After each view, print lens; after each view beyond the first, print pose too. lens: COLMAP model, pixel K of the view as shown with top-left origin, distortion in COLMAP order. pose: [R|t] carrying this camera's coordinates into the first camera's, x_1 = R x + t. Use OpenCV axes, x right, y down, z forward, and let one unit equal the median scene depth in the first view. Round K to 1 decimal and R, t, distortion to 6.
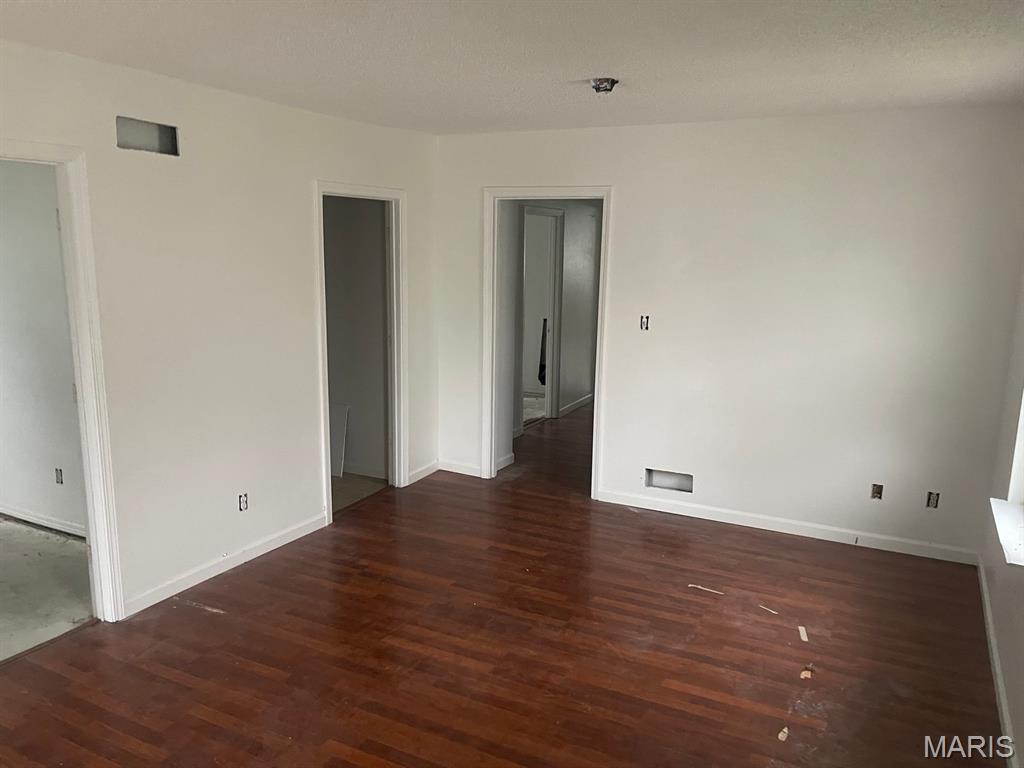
lens RADIAL K [[785.1, 0, 512.0], [0, 785.1, 384.0], [0, 0, 1]] dist [0.012219, -0.001766]
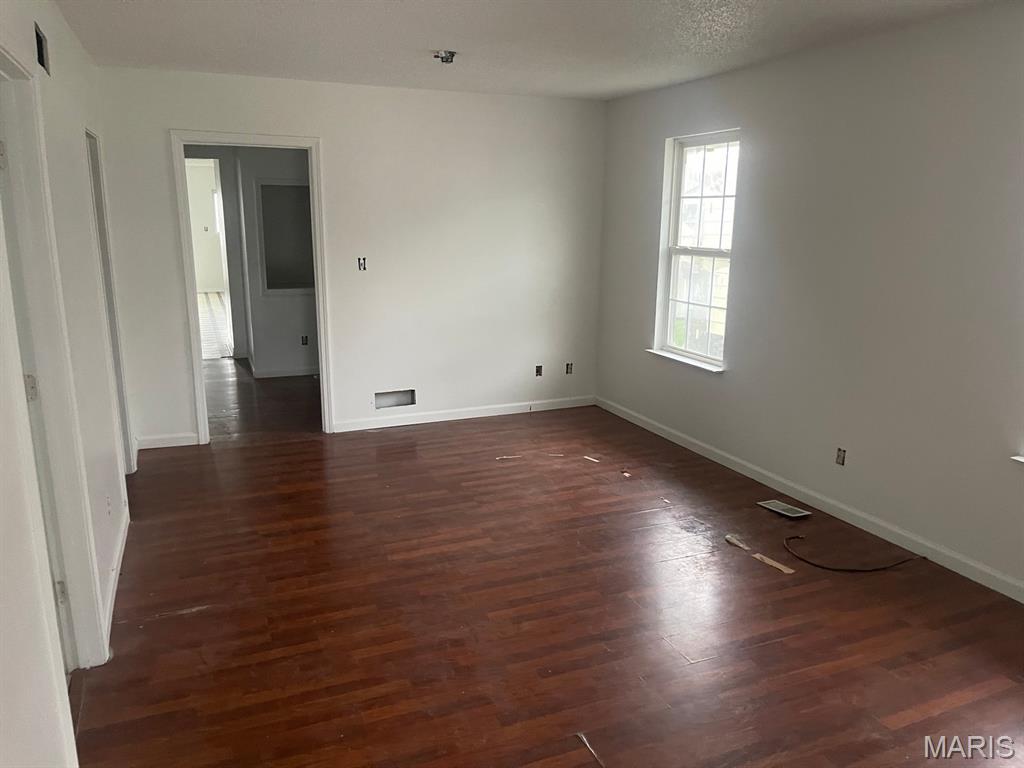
lens RADIAL K [[764.3, 0, 512.0], [0, 764.3, 384.0], [0, 0, 1]] dist [0.000808, 0.000545]
pose [[0.648315, -0.187386, 0.737952, -0.737363], [0.142508, 0.981976, 0.124153, -0.024841], [-0.747916, 0.024674, 0.663334, 0.135925]]
